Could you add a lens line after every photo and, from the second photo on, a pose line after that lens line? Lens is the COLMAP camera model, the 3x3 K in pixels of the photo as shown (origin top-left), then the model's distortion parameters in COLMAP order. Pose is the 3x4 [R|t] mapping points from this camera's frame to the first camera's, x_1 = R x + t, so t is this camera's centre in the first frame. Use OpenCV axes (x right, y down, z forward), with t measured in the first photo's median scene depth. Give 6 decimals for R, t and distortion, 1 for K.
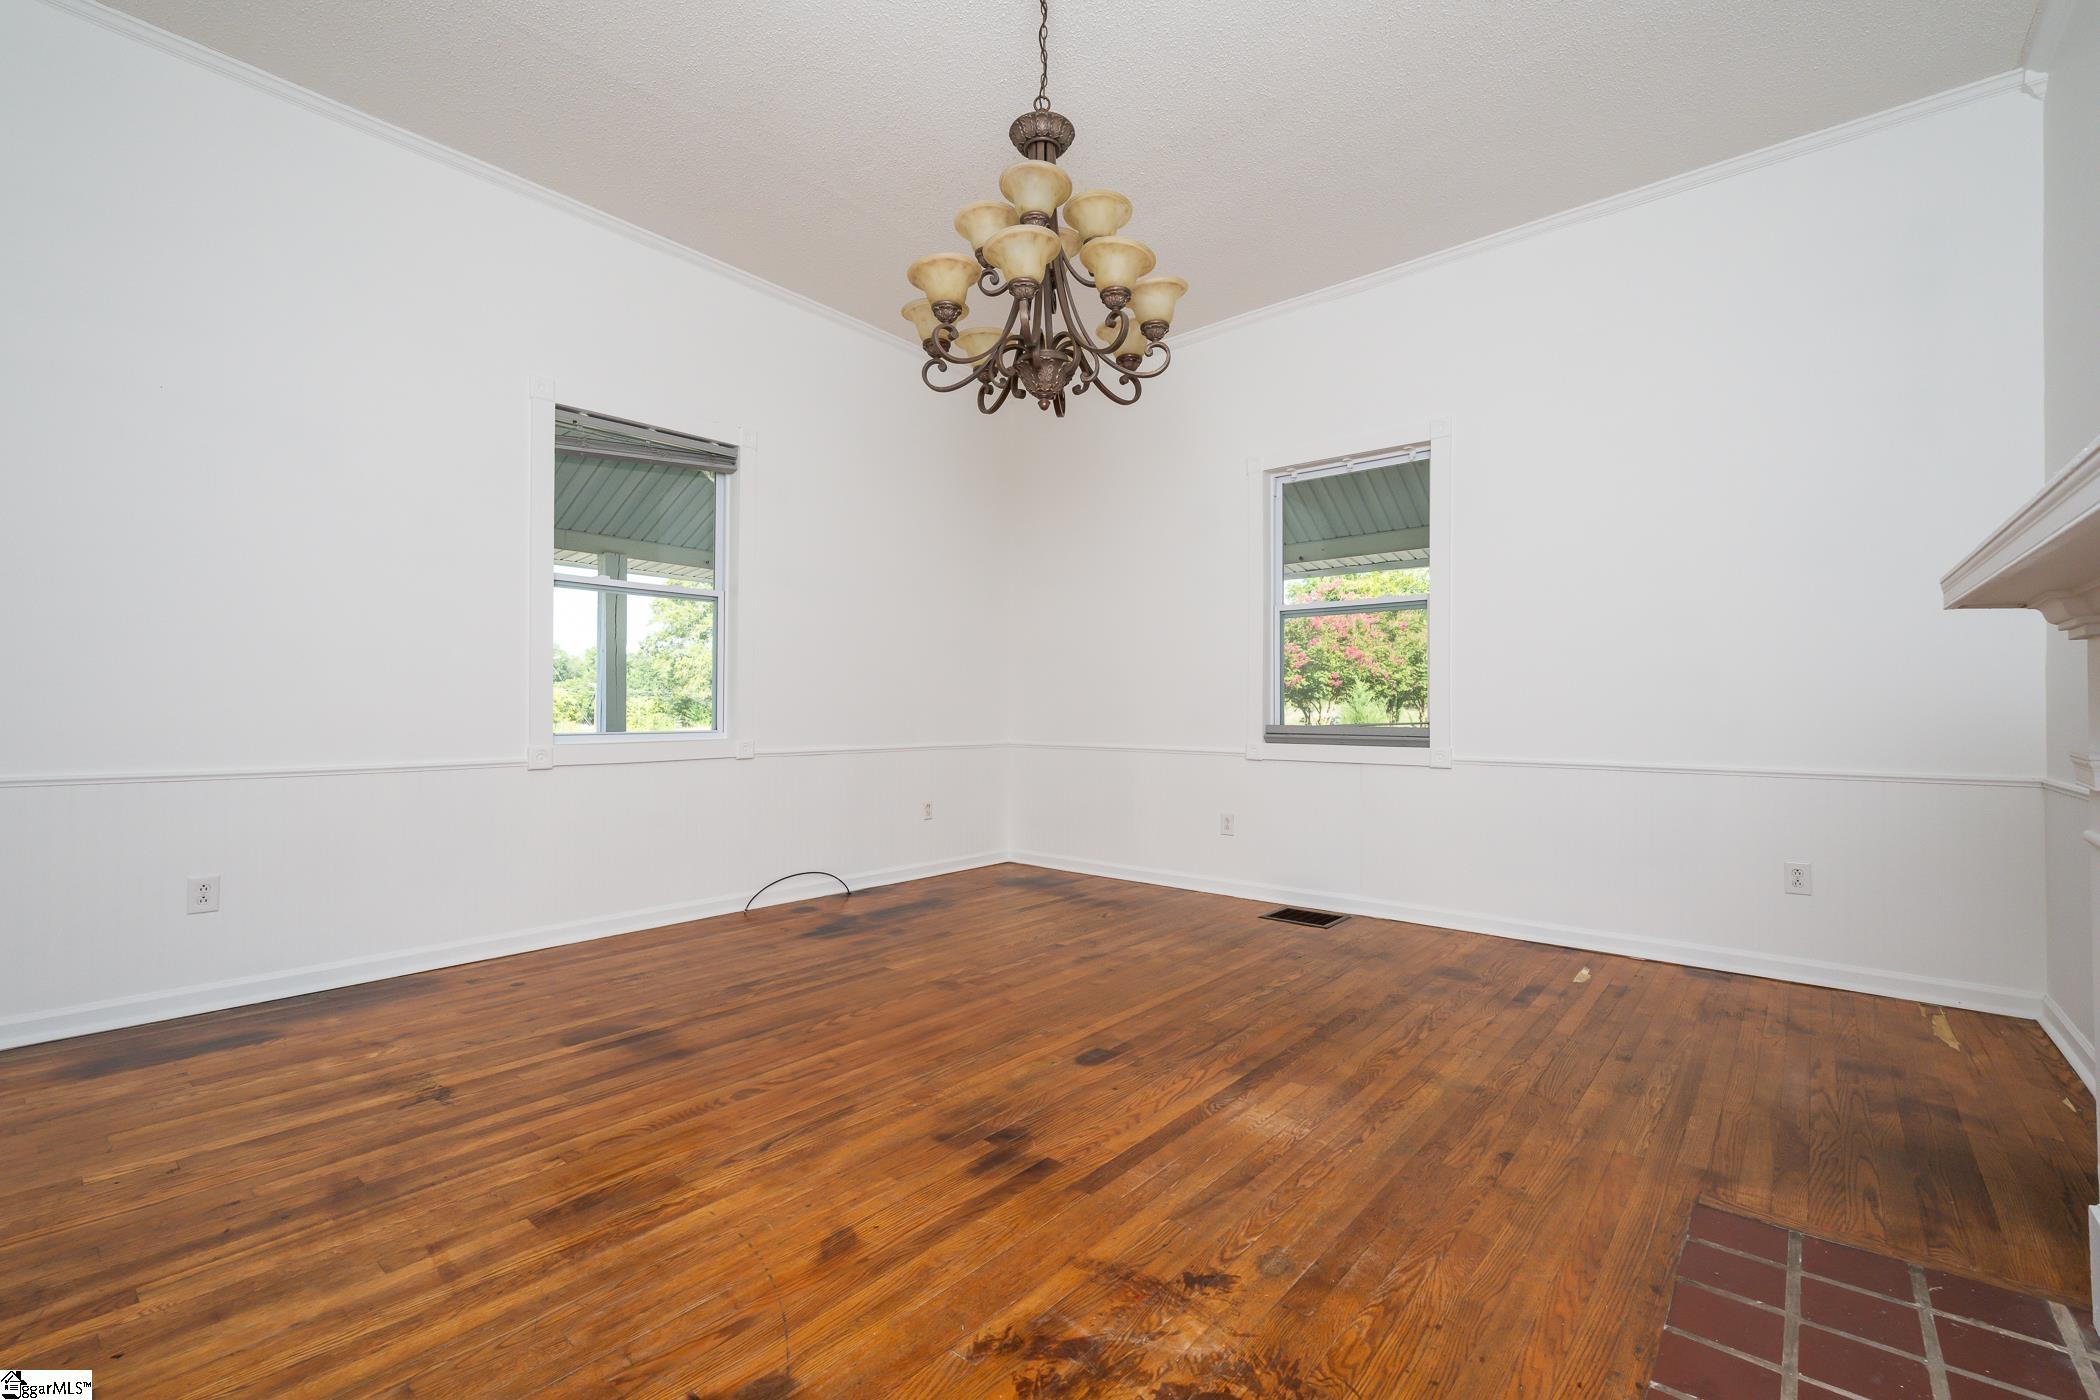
lens RADIAL K [[898.7, 0, 1032.5], [0, 898.7, 698.5], [0, 0, 1]] dist [0.004230, -0.000507]
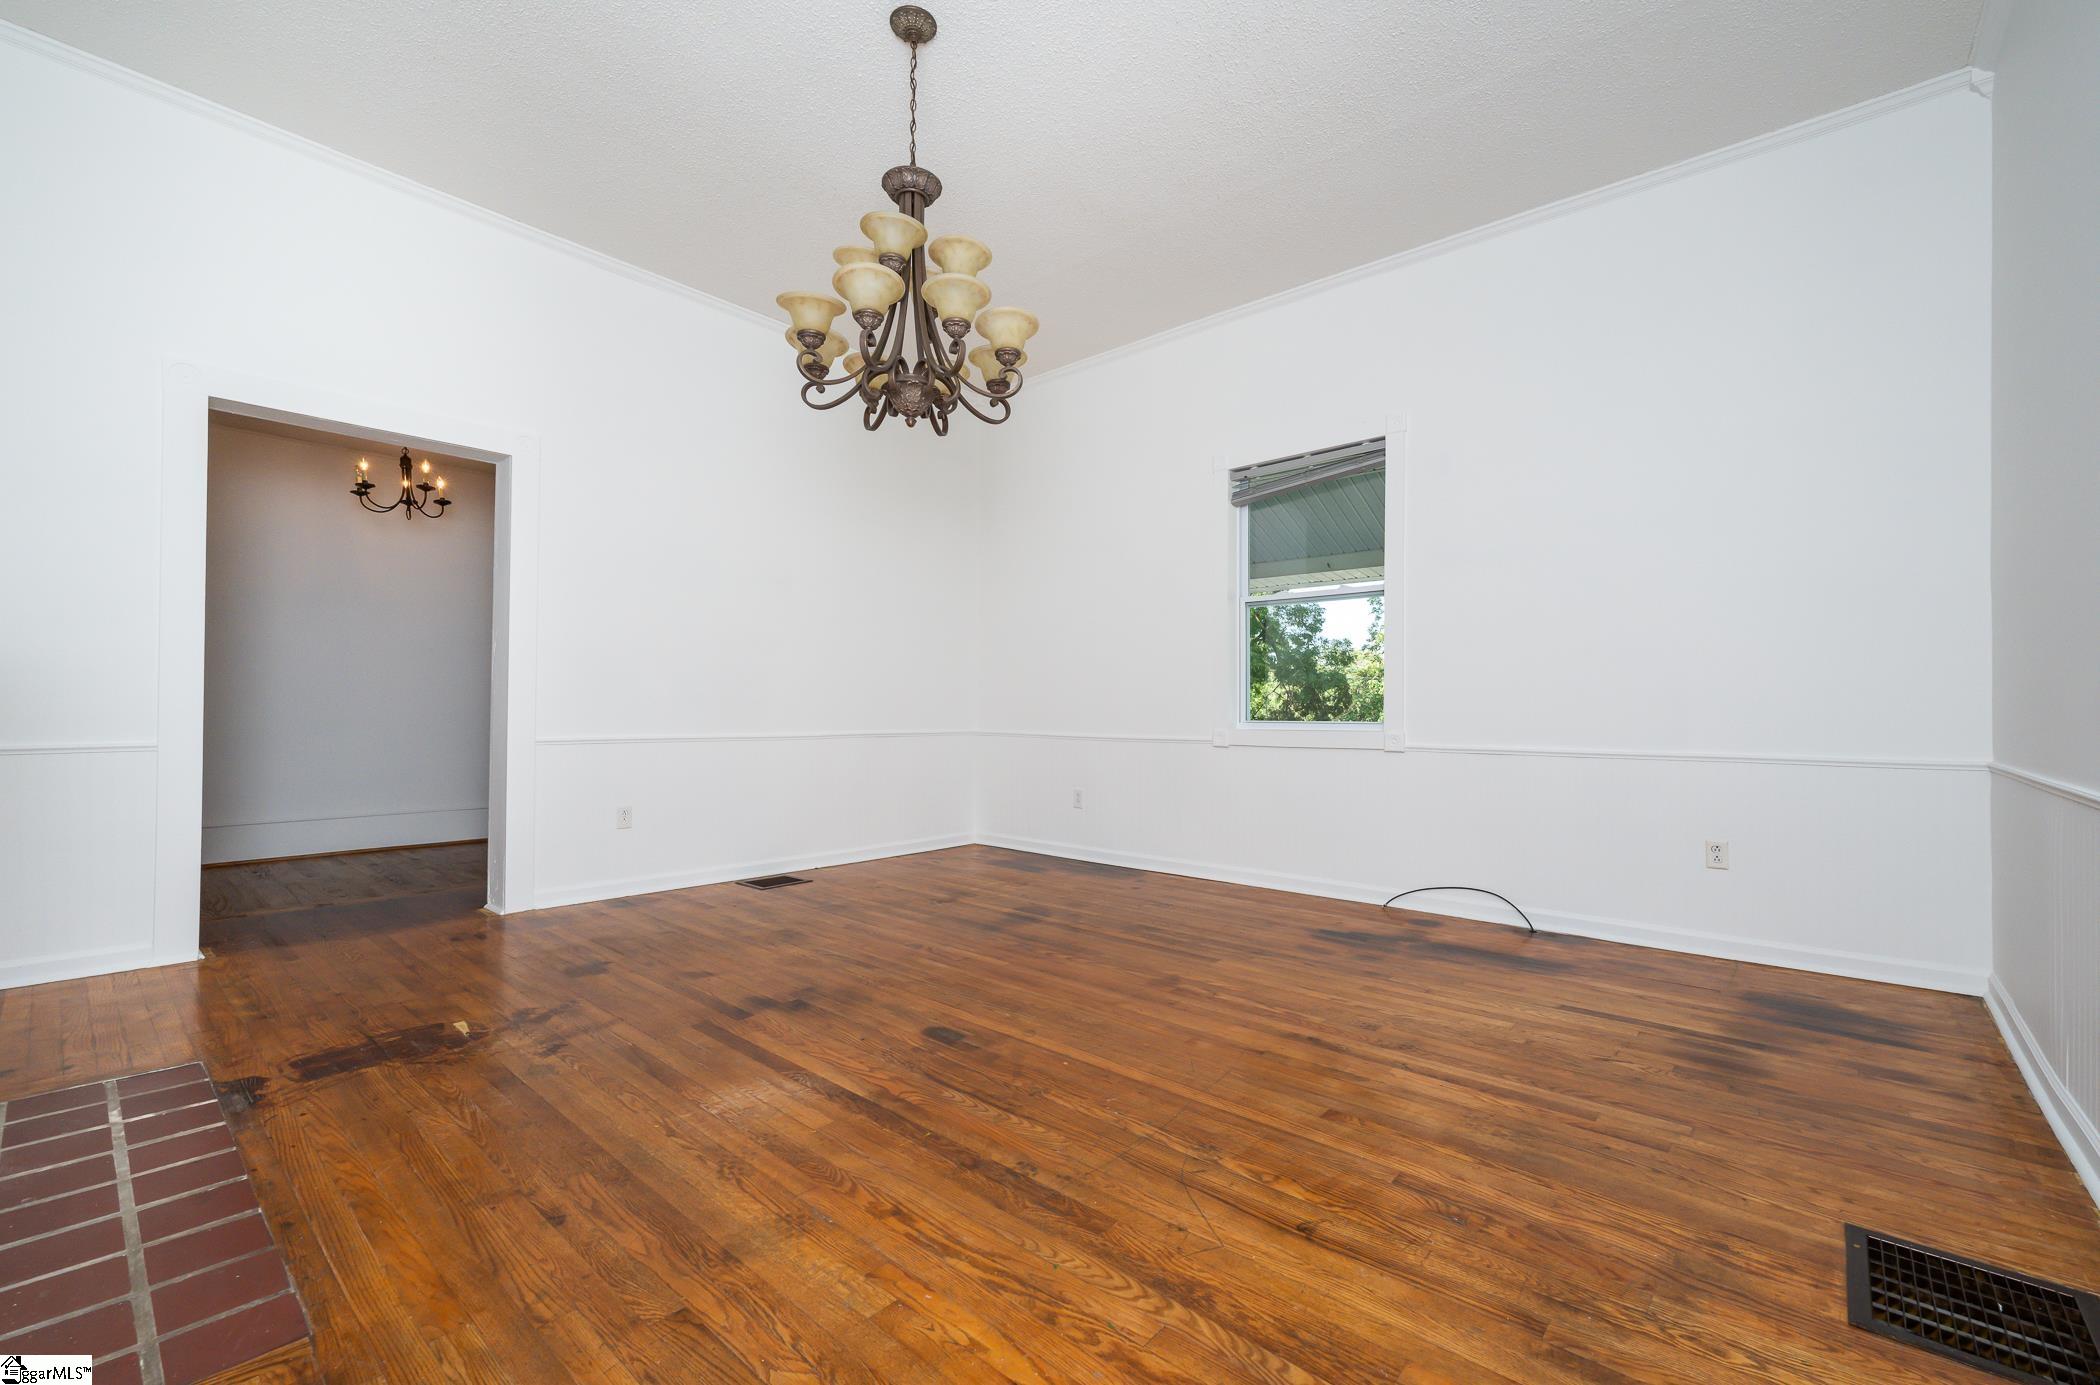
lens RADIAL K [[870.5, 0, 1078.3], [0, 870.5, 699.4], [0, 0, 1]] dist [0.000815, 0.000331]
pose [[0.010674, -0.013781, -0.999848, 1.007948], [0.006893, 0.999882, -0.013708, 0.047645], [0.999919, -0.006745, 0.010768, 1.122688]]
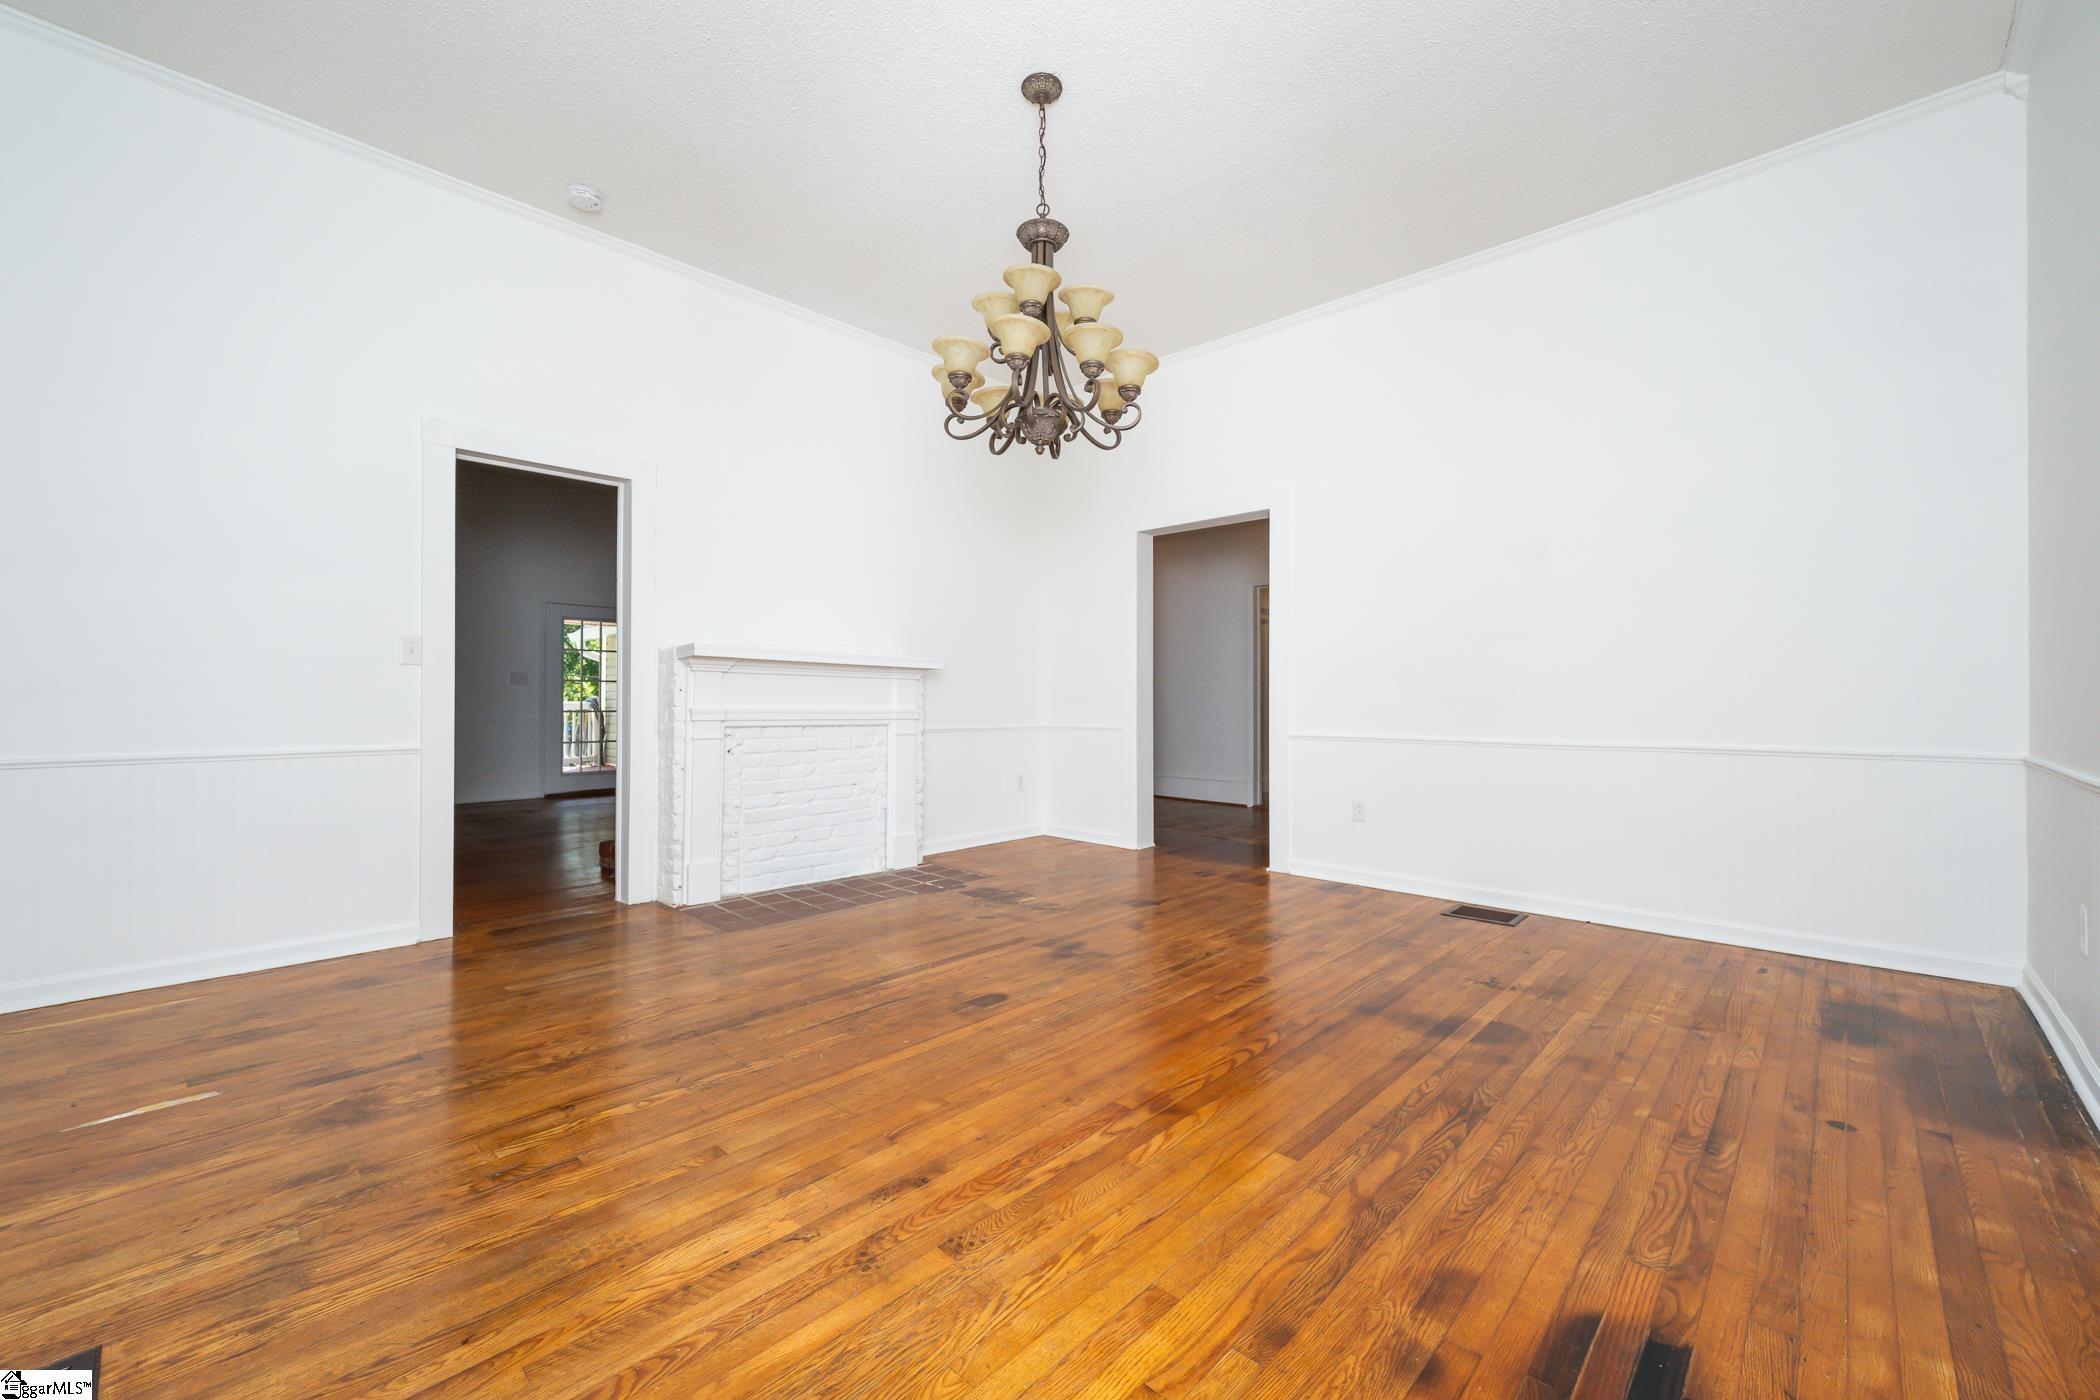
lens RADIAL K [[841.7, 0, 1050.0], [0, 841.7, 700.0], [0, 0, 1]] dist [0.000929, 0.000669]
pose [[-0.999363, -0.005425, 0.035264, -0.042154], [-0.005911, 0.999889, -0.013698, 0.035593], [-0.035186, -0.013898, -0.999284, 2.030219]]
